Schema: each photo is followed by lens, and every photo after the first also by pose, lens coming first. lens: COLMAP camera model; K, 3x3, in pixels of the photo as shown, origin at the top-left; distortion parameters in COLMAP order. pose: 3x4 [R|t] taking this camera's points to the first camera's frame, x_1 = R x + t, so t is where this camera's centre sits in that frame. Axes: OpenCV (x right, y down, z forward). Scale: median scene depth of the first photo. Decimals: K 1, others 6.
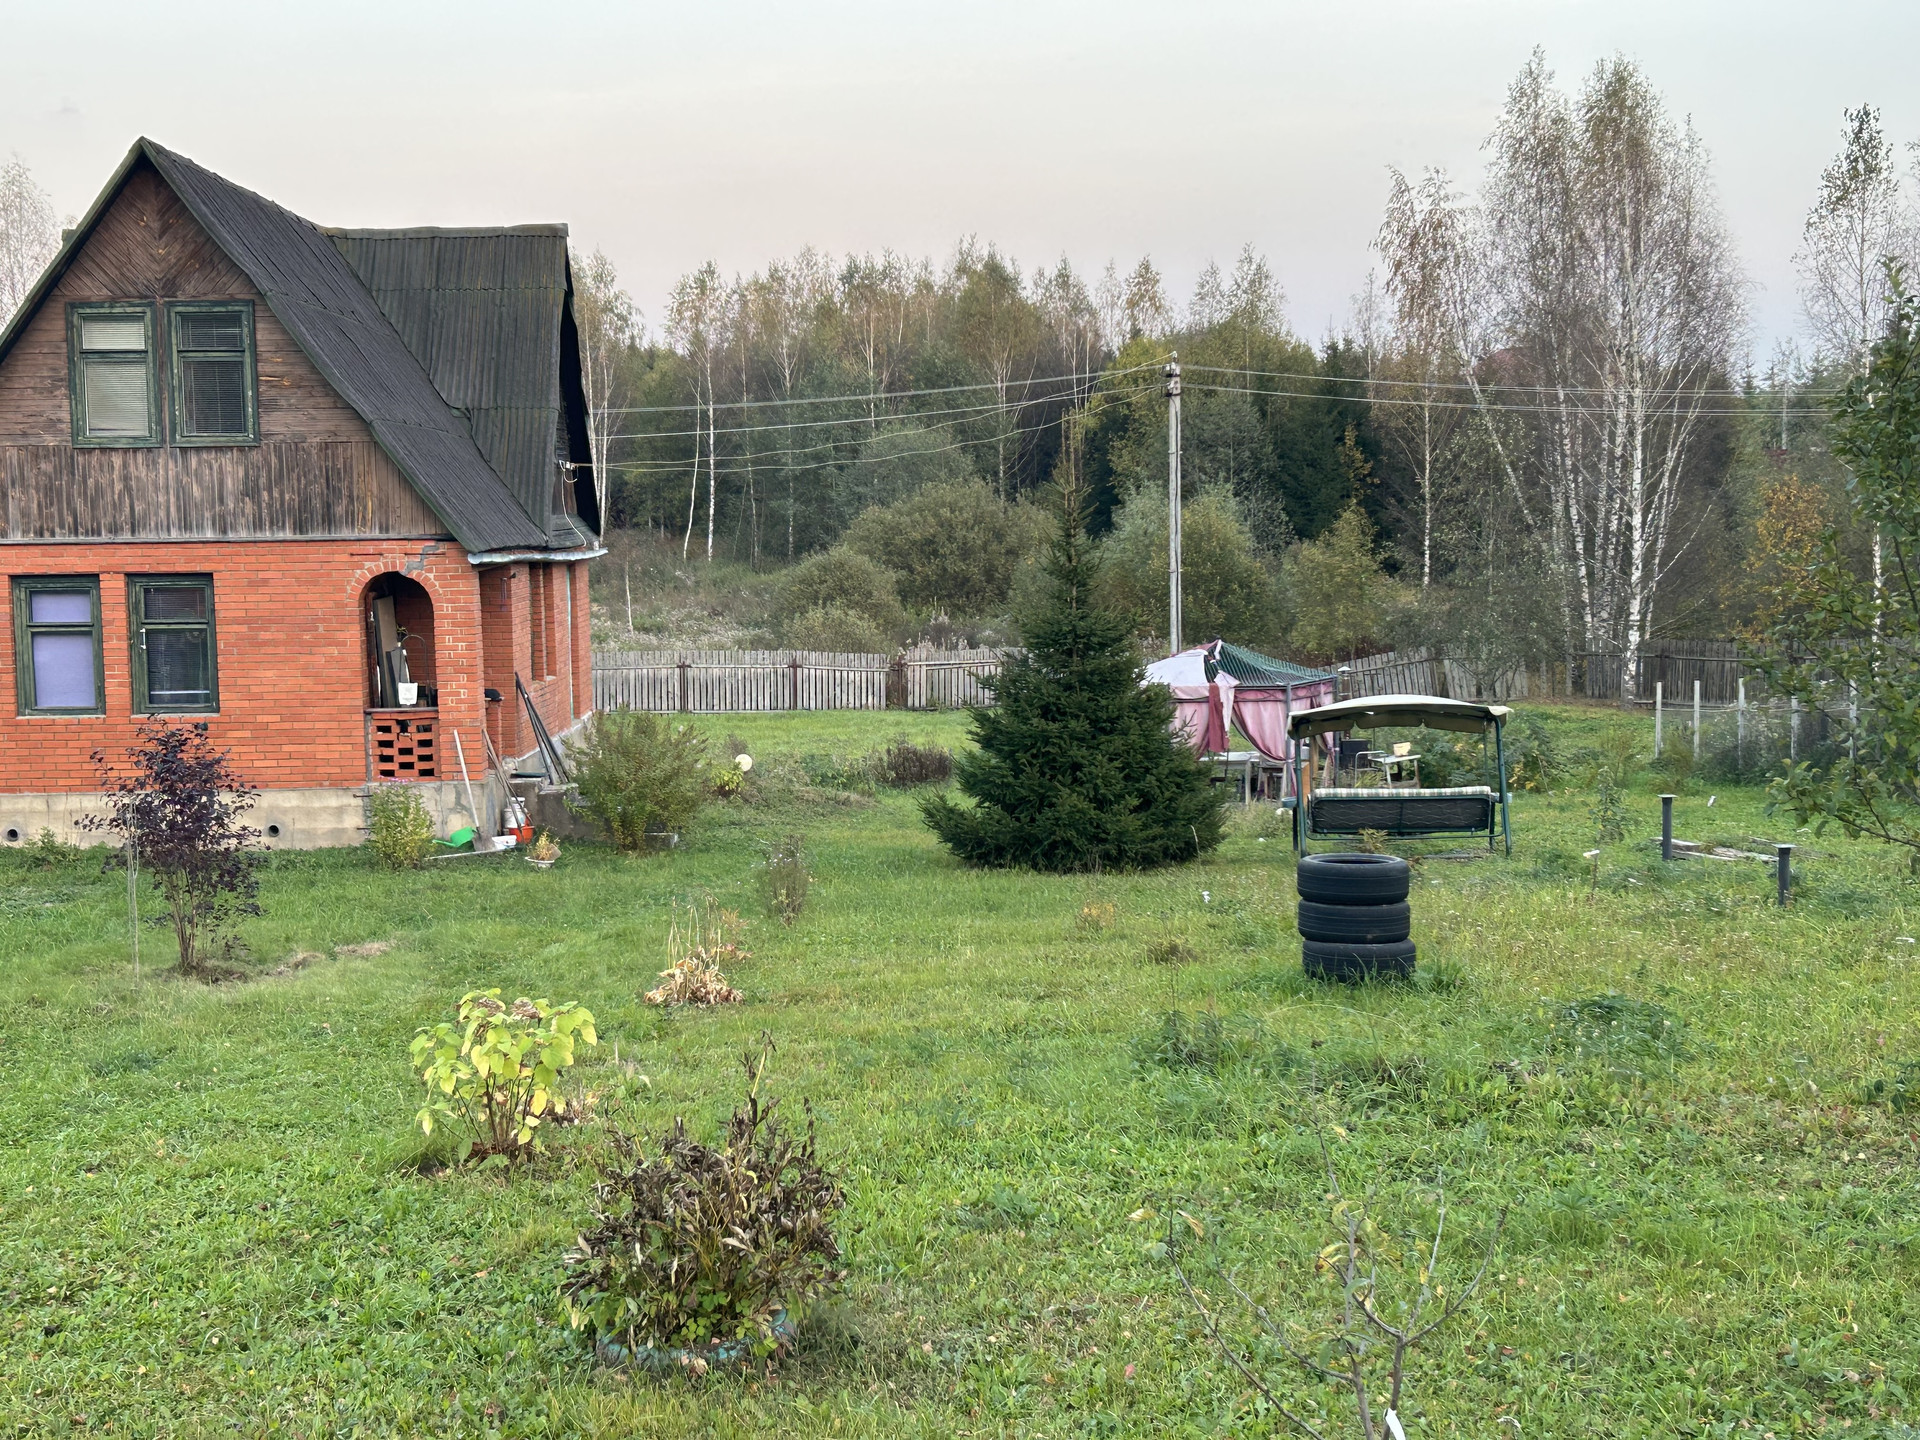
lens RADIAL K [[2488.6, 0, 926.5], [0, 2488.6, 763.6], [0, 0, 1]] dist [0.204684, -0.709795]
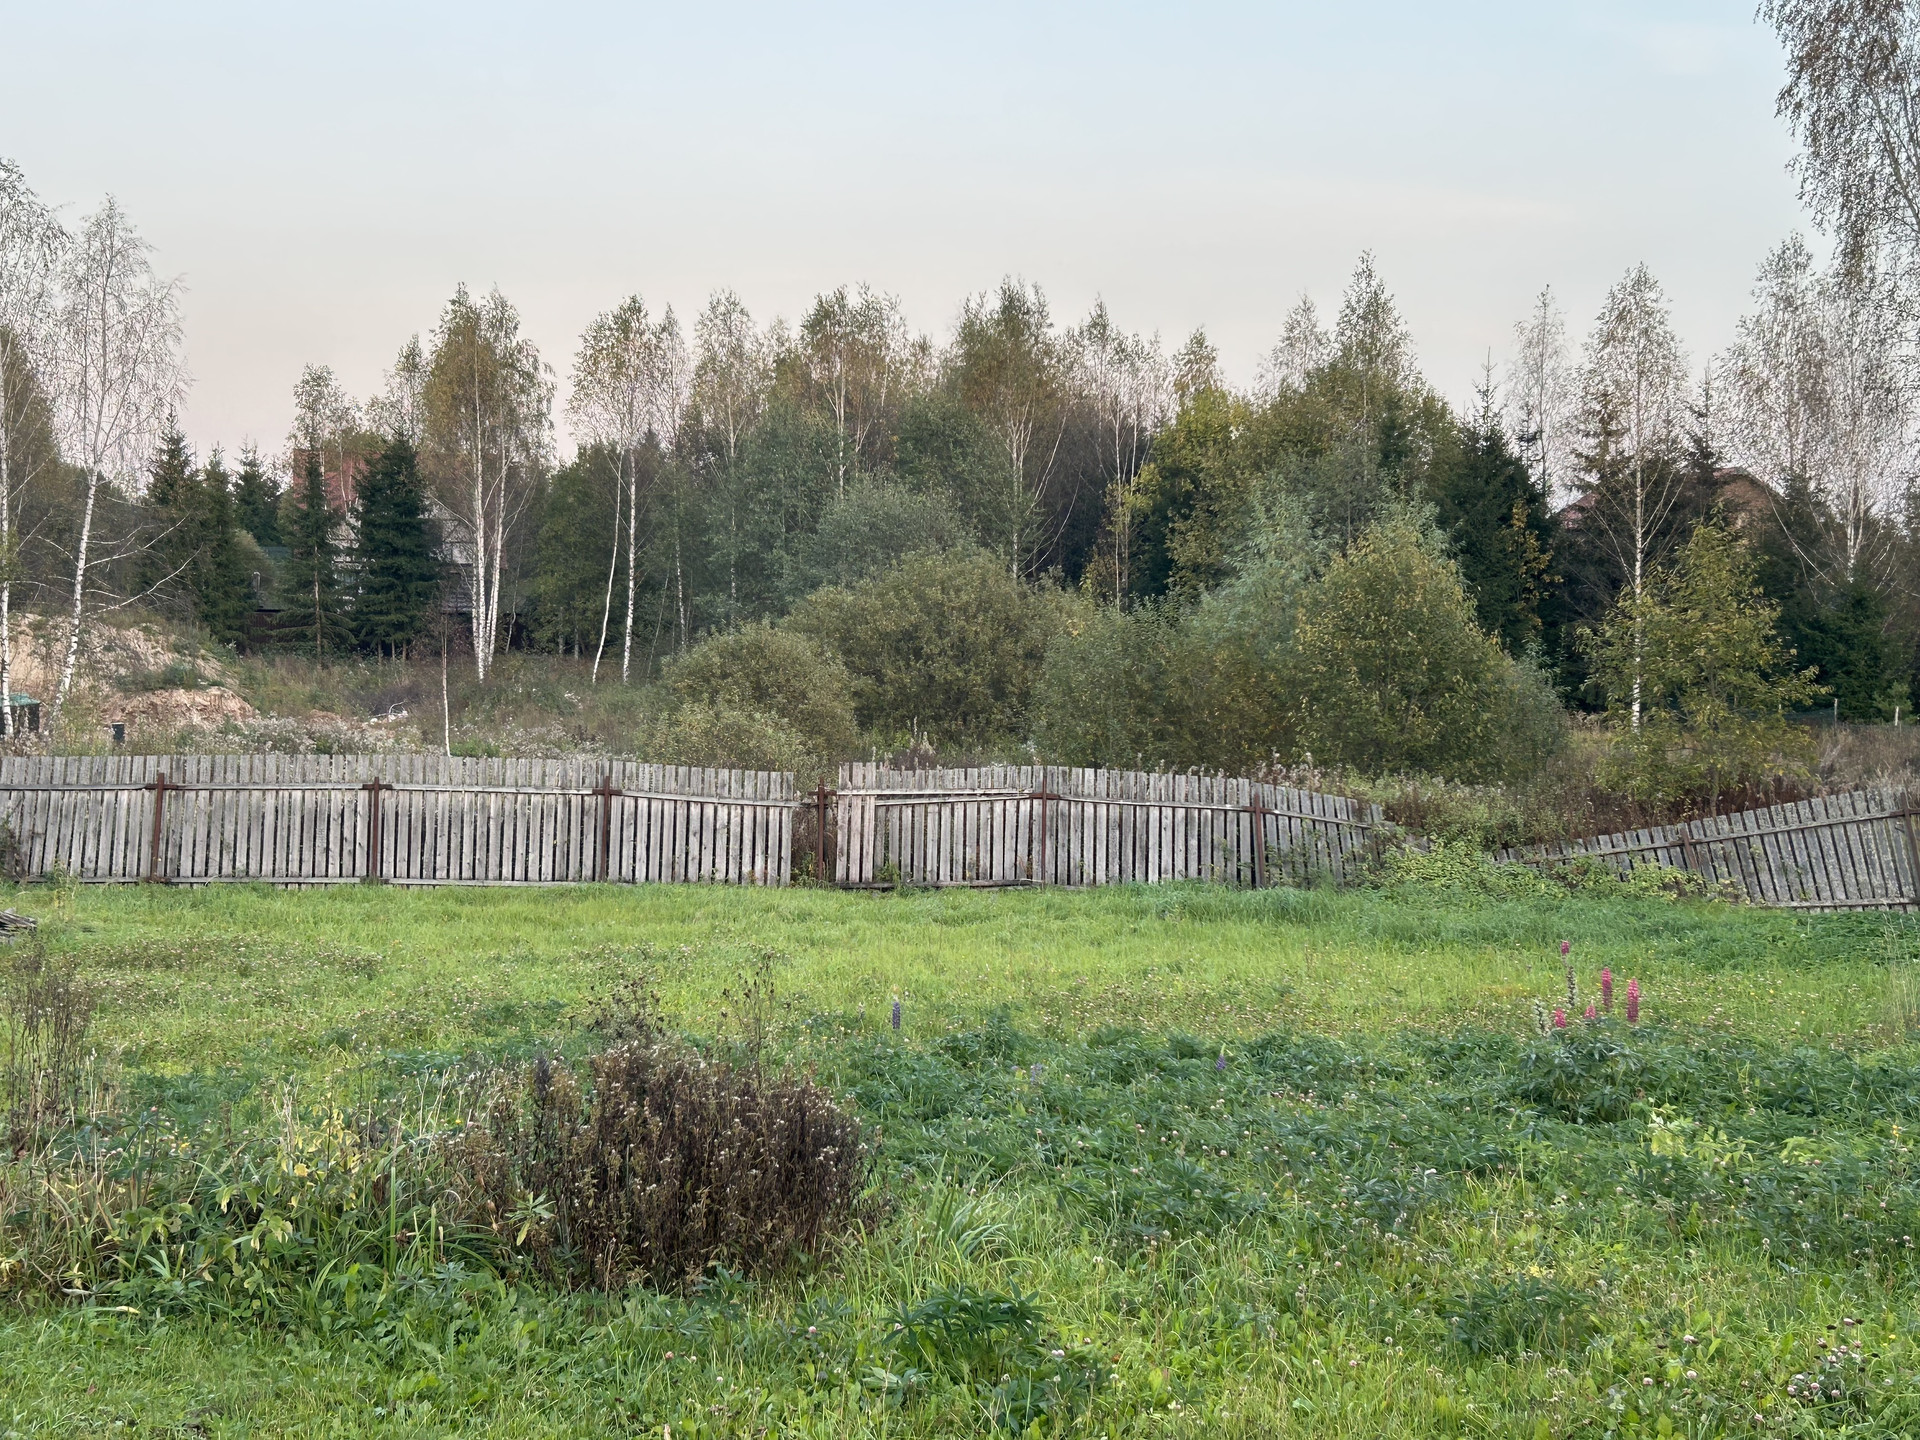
lens RADIAL K [[2488.6, 0, 926.5], [0, 2488.6, 763.6], [0, 0, 1]] dist [0.204684, -0.709795]
pose [[0.999676, 0.025435, 0.000657, 0.009390], [-0.025318, 0.996973, -0.073513, -0.010301], [-0.002525, 0.073472, 0.997294, 0.511617]]
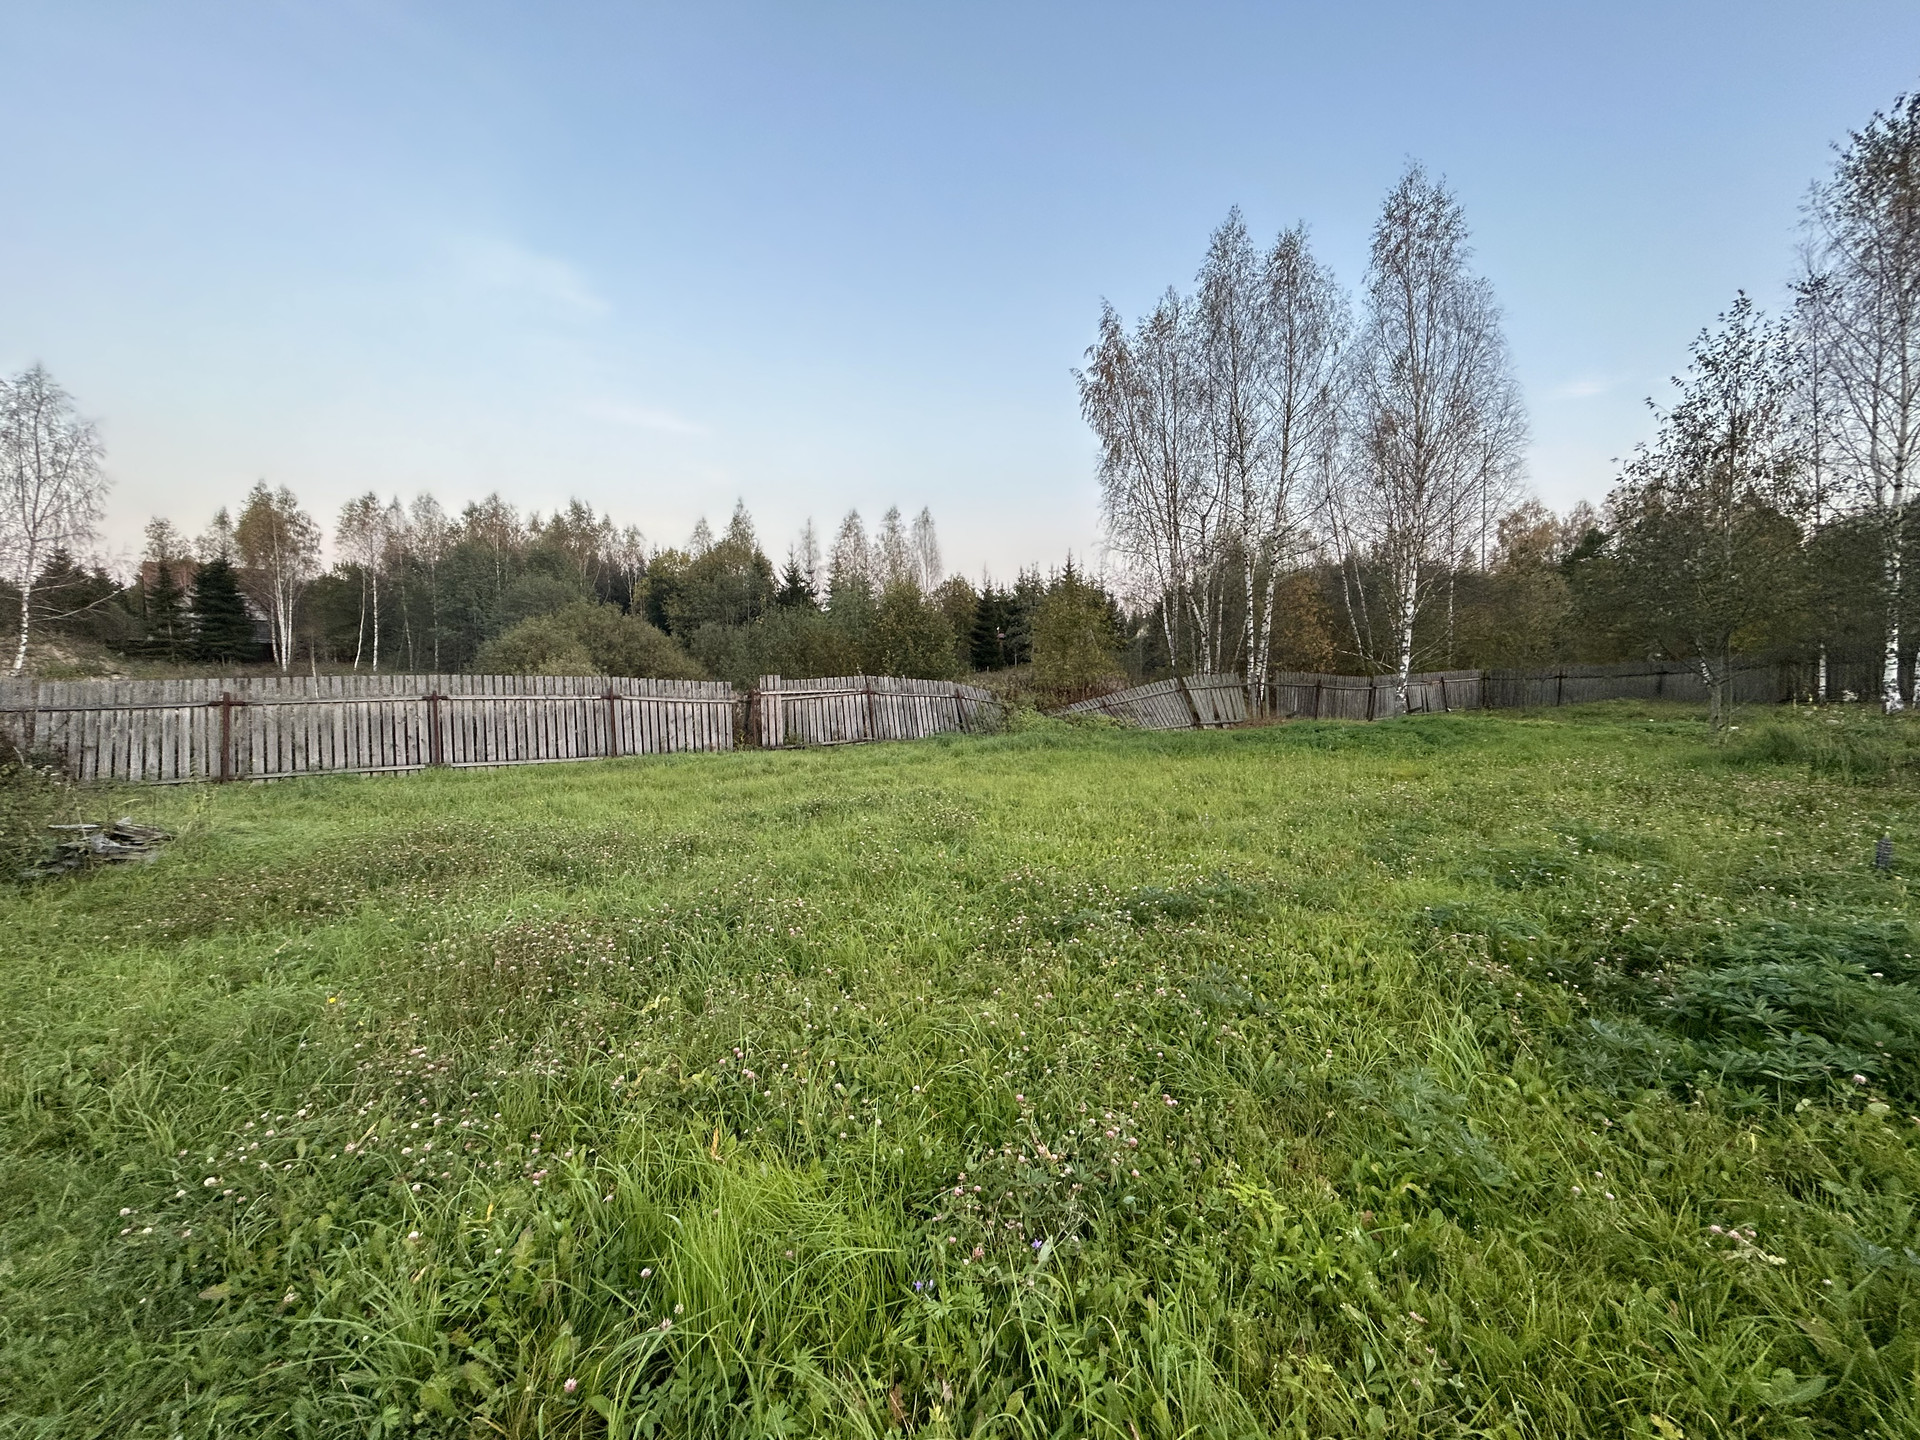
lens RADIAL K [[792.6, 0, 959.3], [0, 792.6, 723.2], [0, 0, 1]] dist [0.000317, 0.000966]
pose [[0.841539, -0.022516, 0.539727, -0.093884], [0.052802, 0.997775, -0.040703, -0.016123], [-0.537609, 0.062751, 0.840856, 0.745220]]
